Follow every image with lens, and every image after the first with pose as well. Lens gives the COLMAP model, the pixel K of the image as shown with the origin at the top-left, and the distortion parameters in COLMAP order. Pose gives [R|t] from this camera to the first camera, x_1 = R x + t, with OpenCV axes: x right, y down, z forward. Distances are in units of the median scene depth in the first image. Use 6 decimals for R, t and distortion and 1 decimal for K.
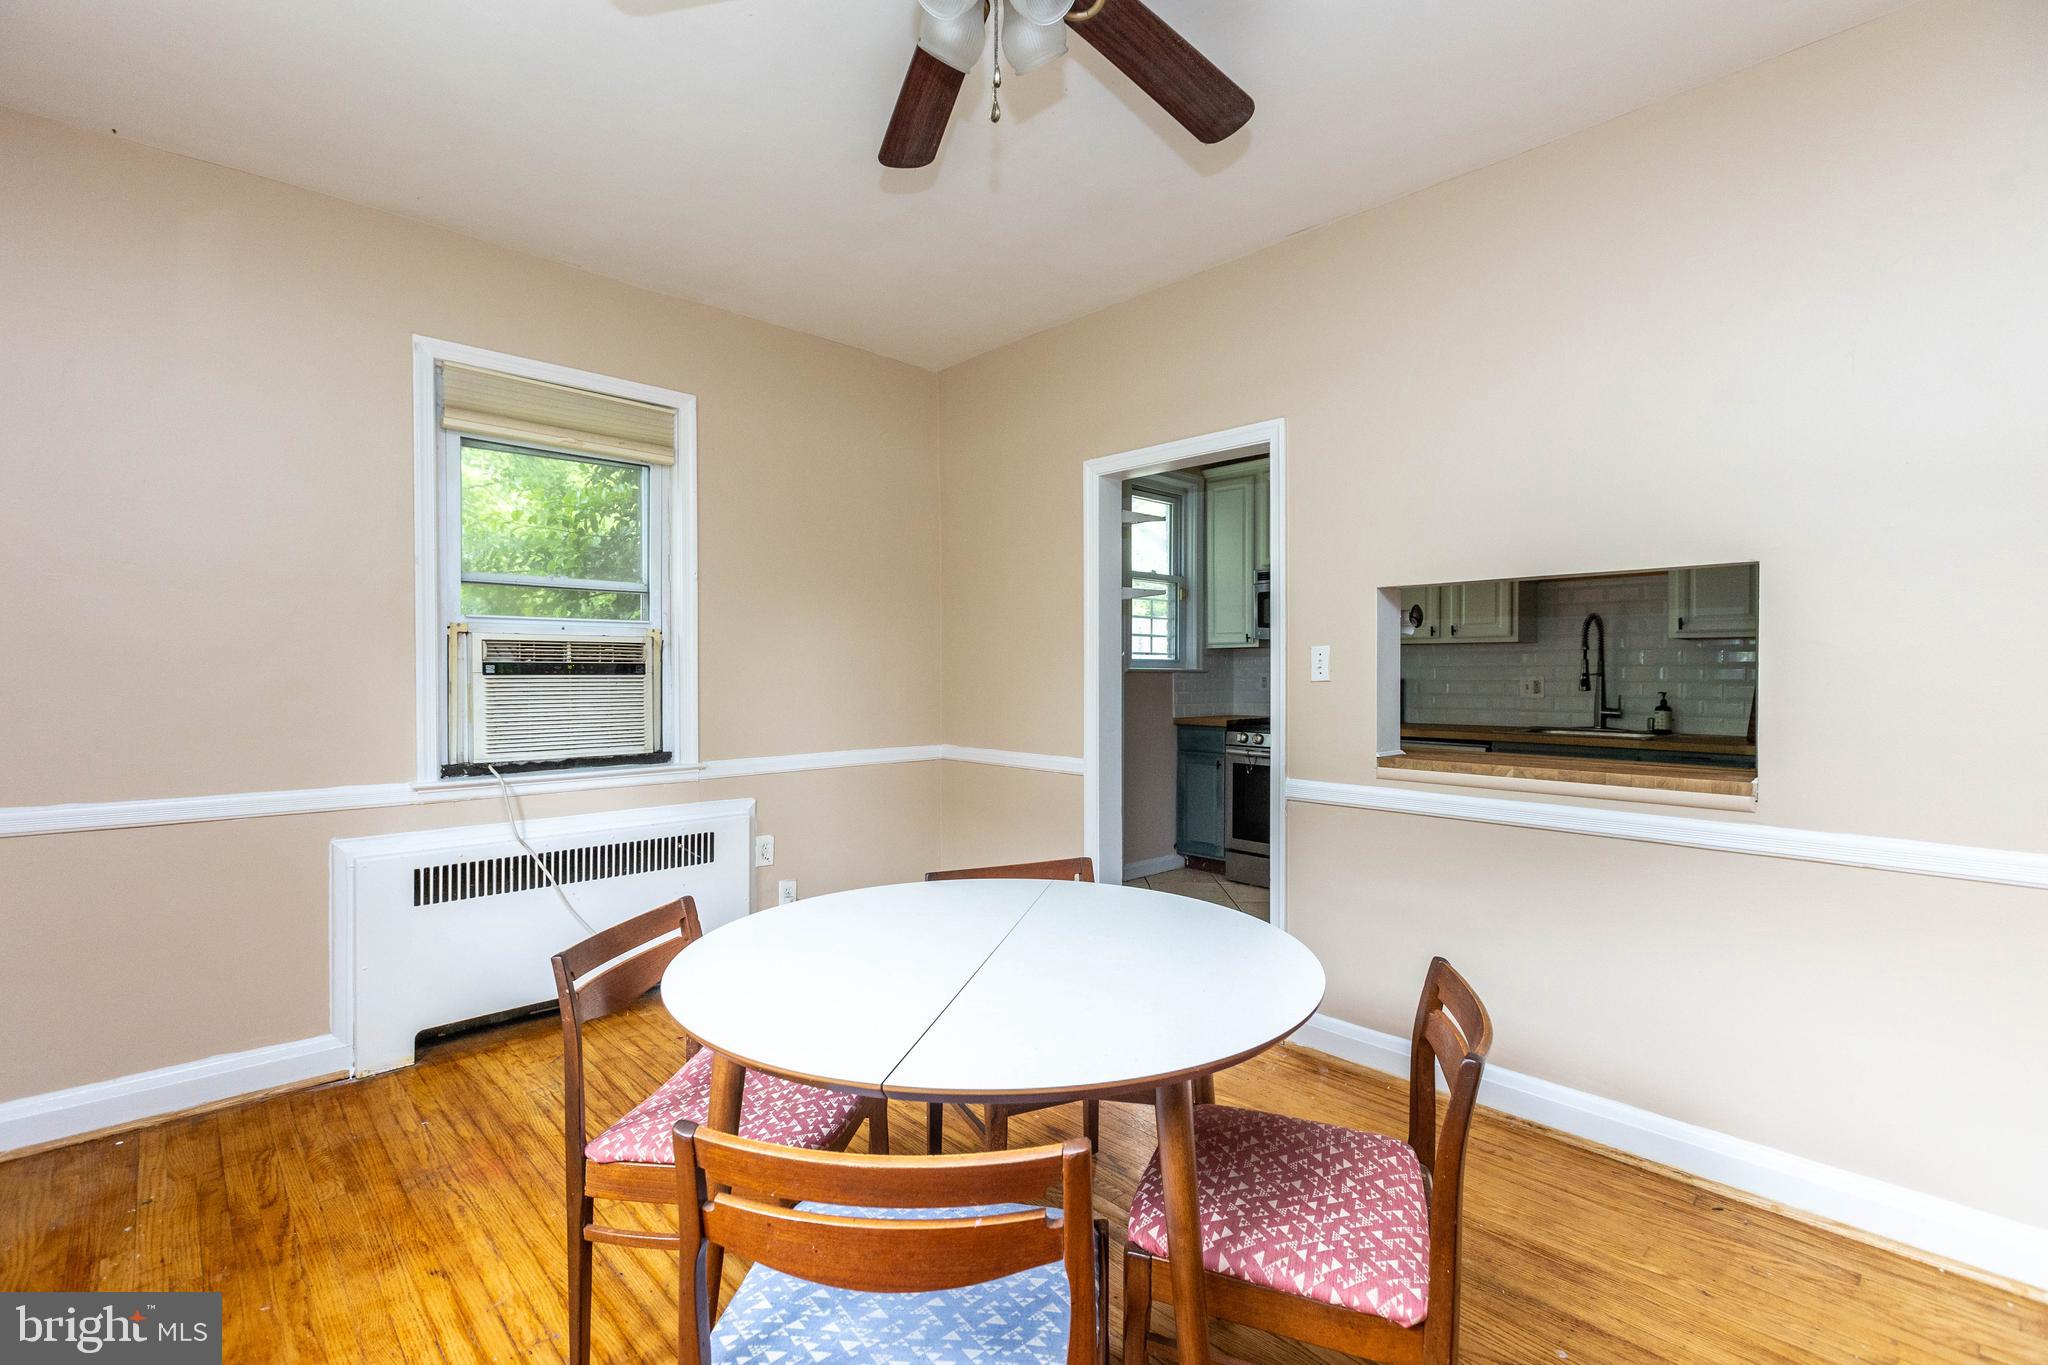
lens RADIAL K [[903.6, 0, 1001.4], [0, 903.6, 681.9], [0, 0, 1]] dist [0.003150, -0.000682]
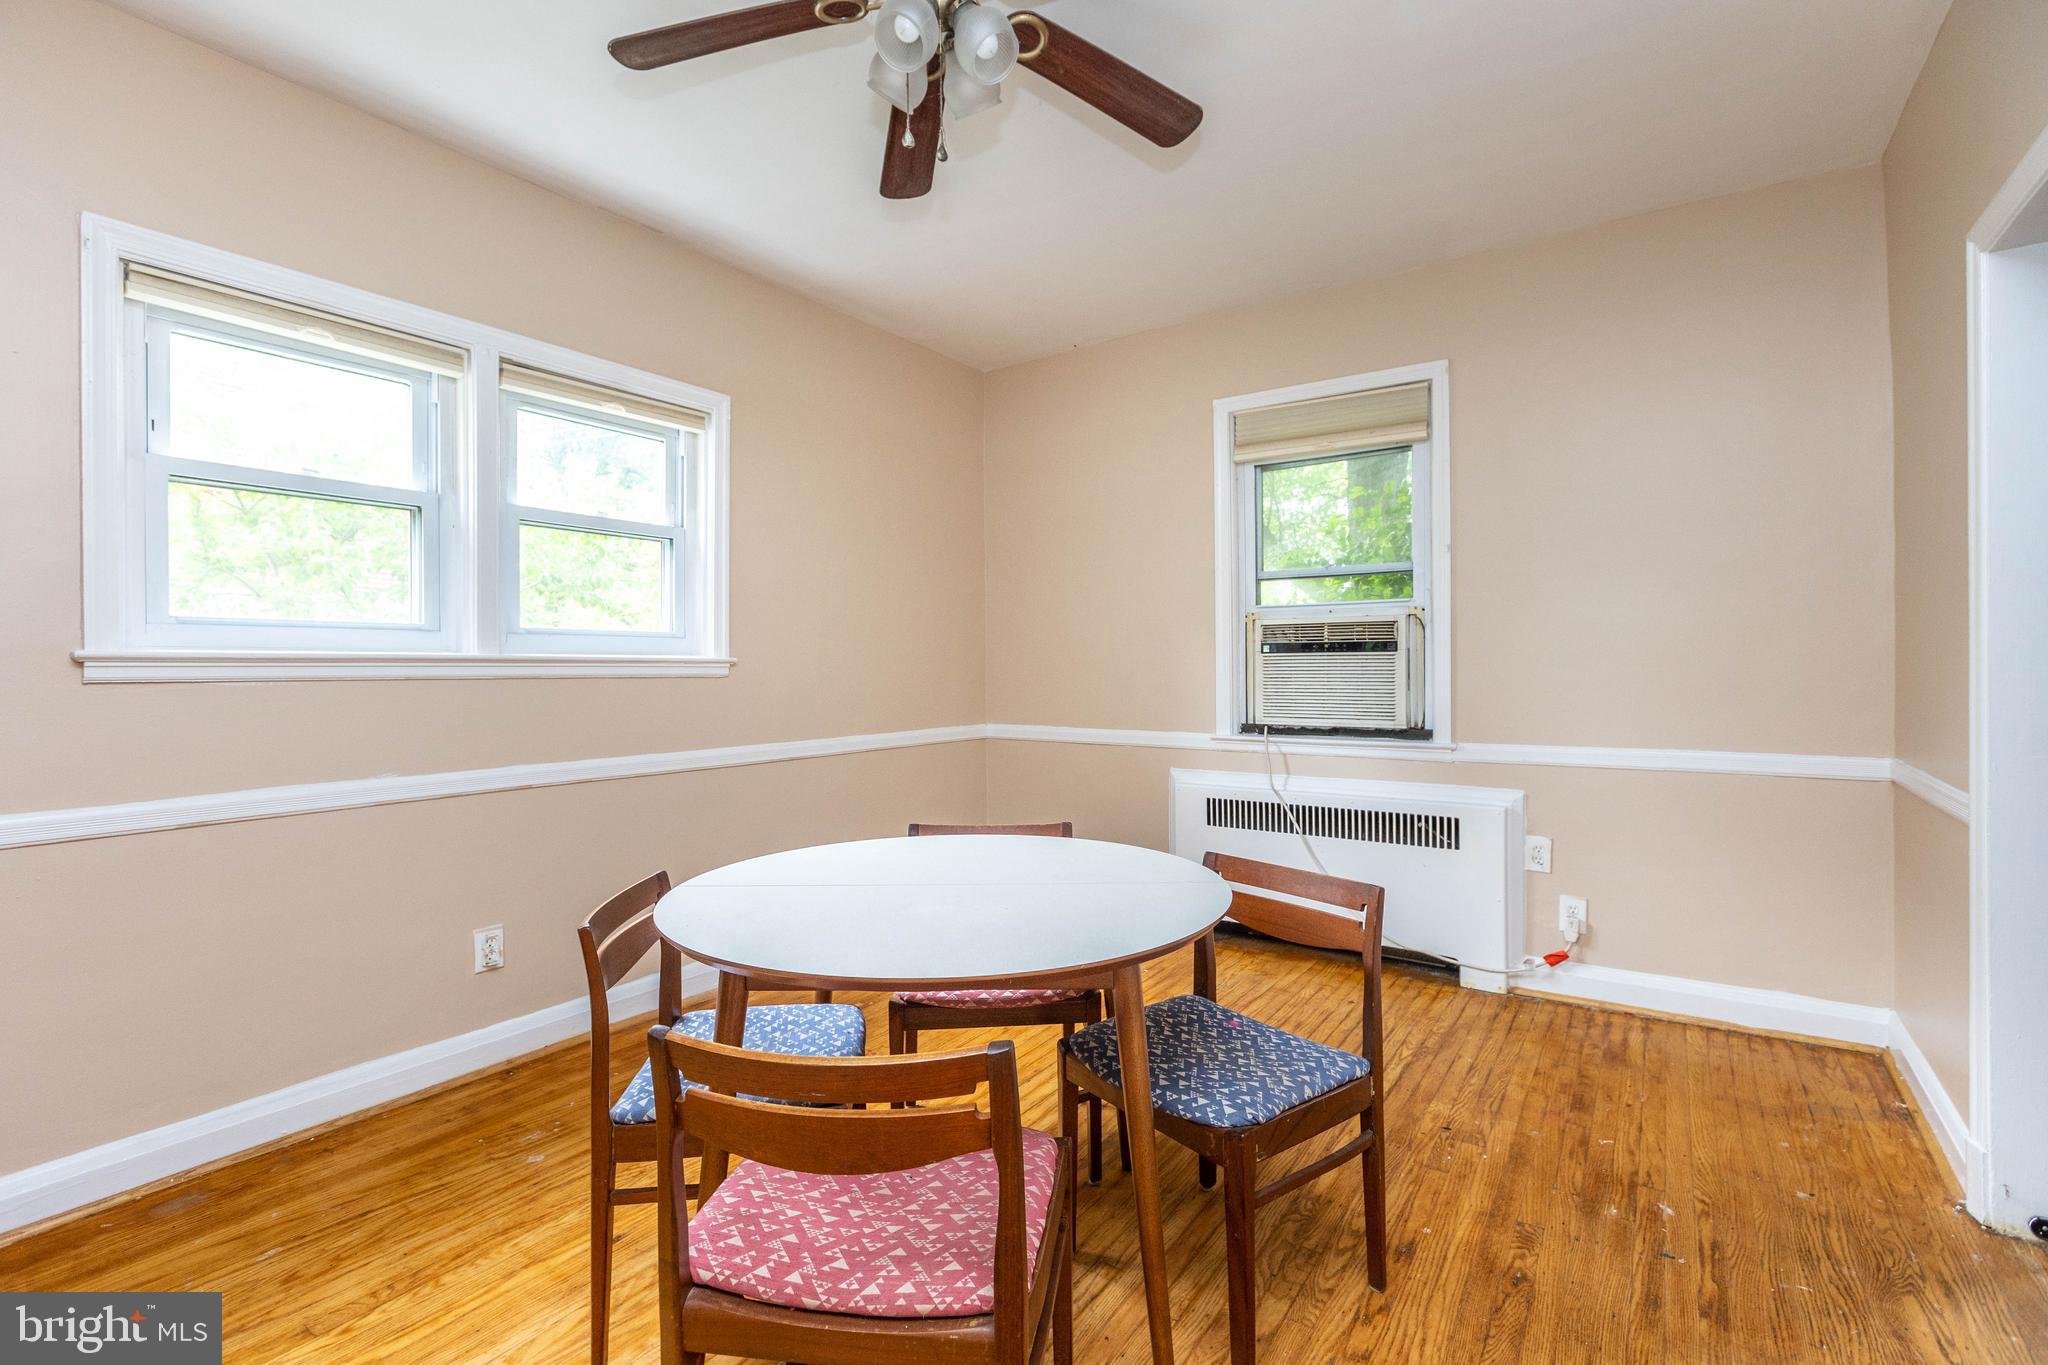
lens RADIAL K [[906.2, 0, 1064.1], [0, 906.2, 667.5], [0, 0, 1]] dist [0.000746, -0.000771]
pose [[0.242576, 0.001255, -0.970132, 0.558177], [-0.001060, 0.999999, 0.001029, 0.010288], [0.970132, 0.000778, 0.242577, 0.423357]]
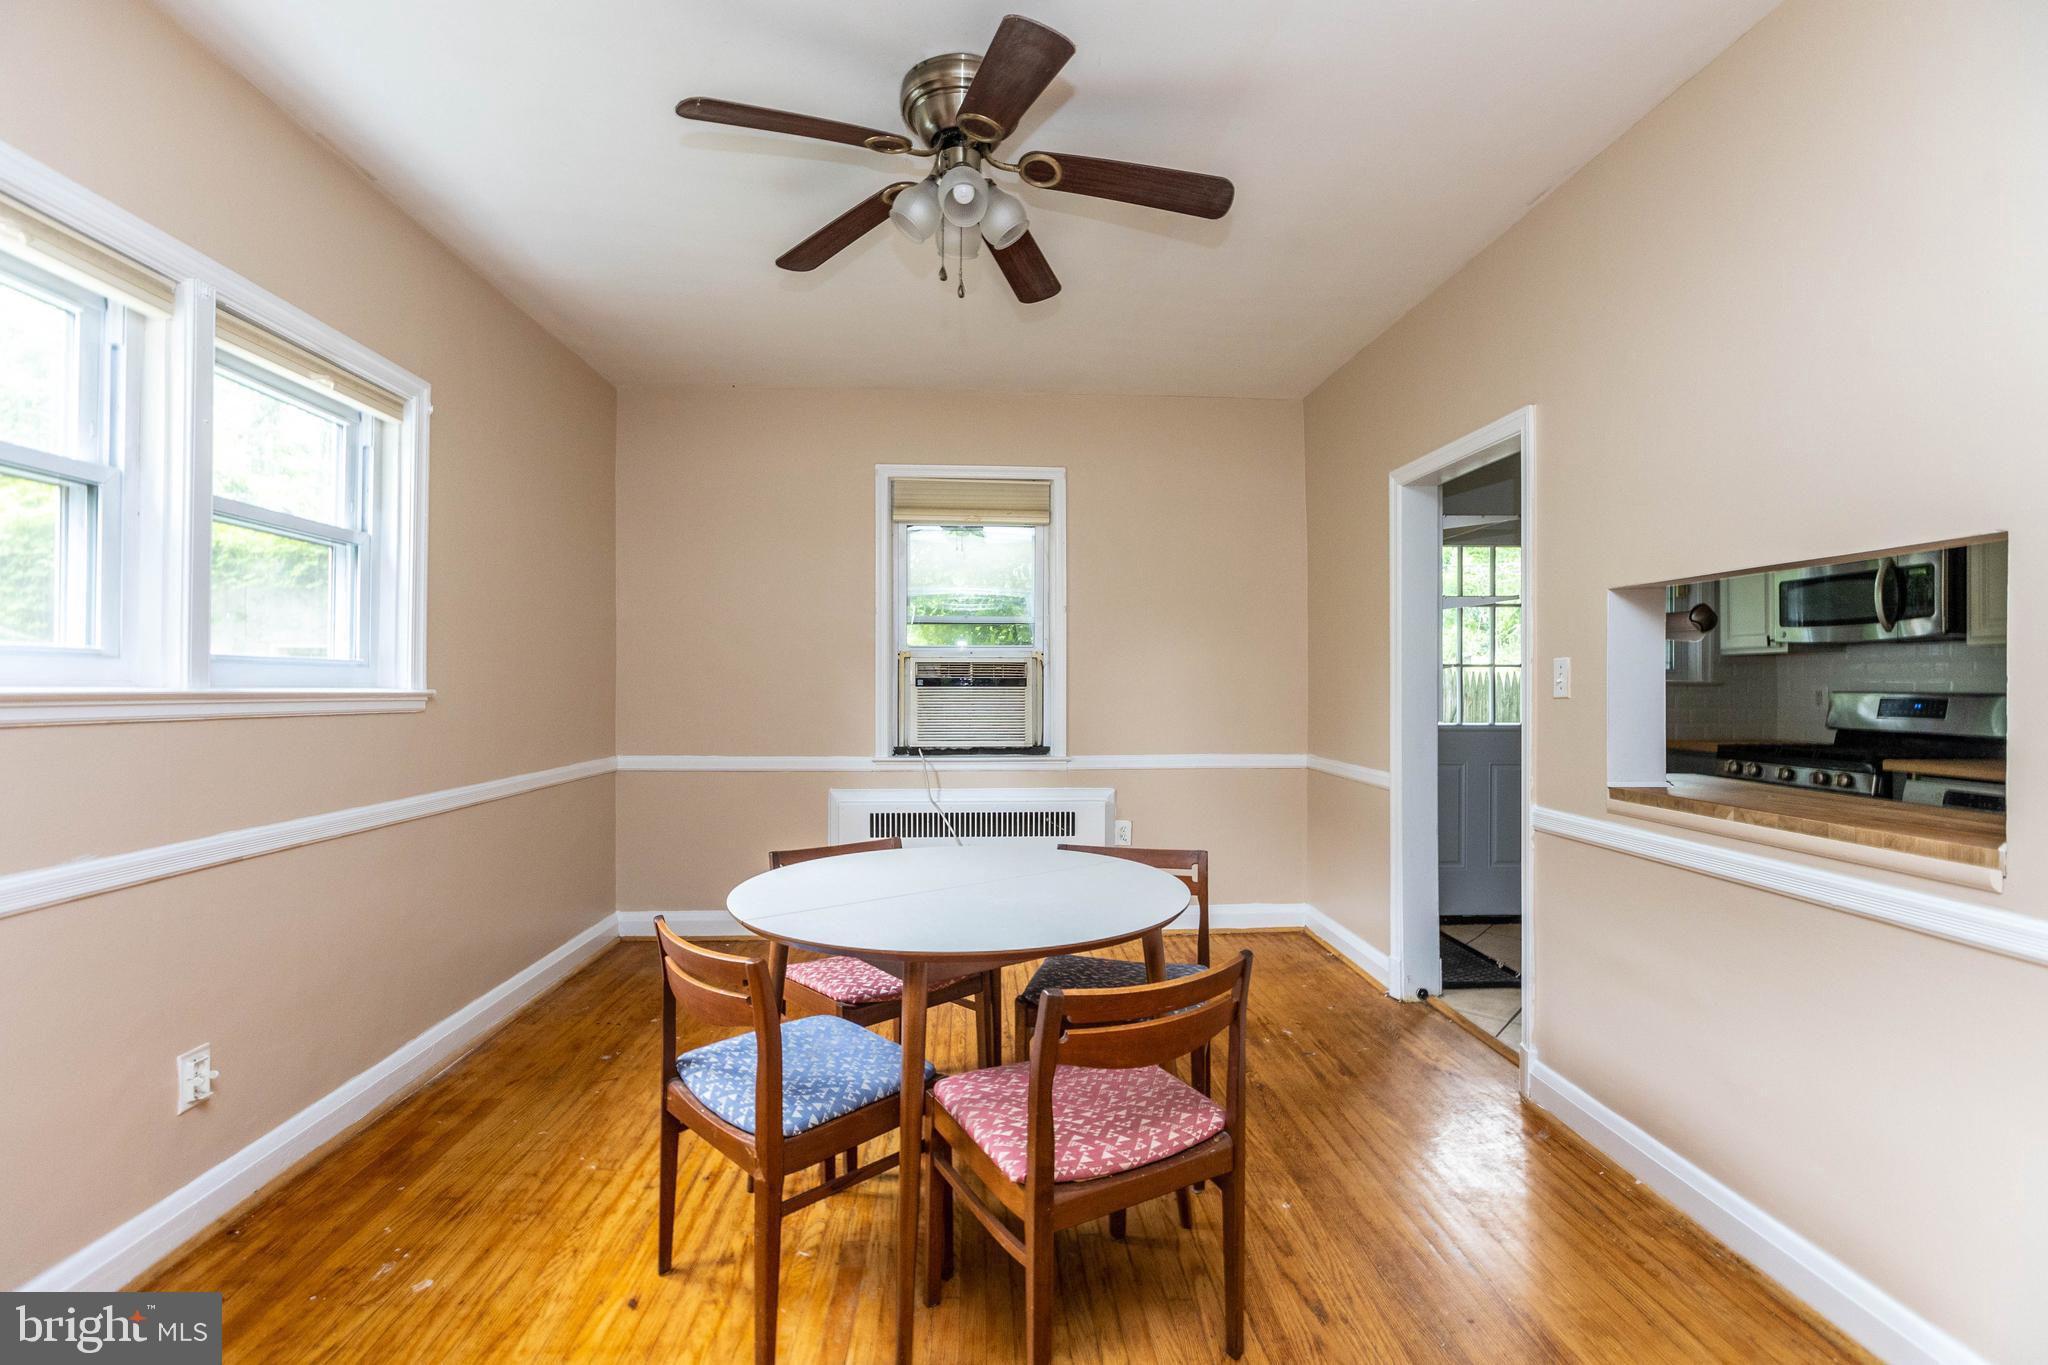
lens RADIAL K [[887.5, 0, 1024.0], [0, 887.5, 682.5], [0, 0, 1]] dist [0.001011, -0.000343]
pose [[0.775052, 0.000449, -0.631897, 0.458770], [-0.007067, 0.999943, -0.007957, -0.004126], [0.631858, 0.010632, 0.775011, -0.002496]]
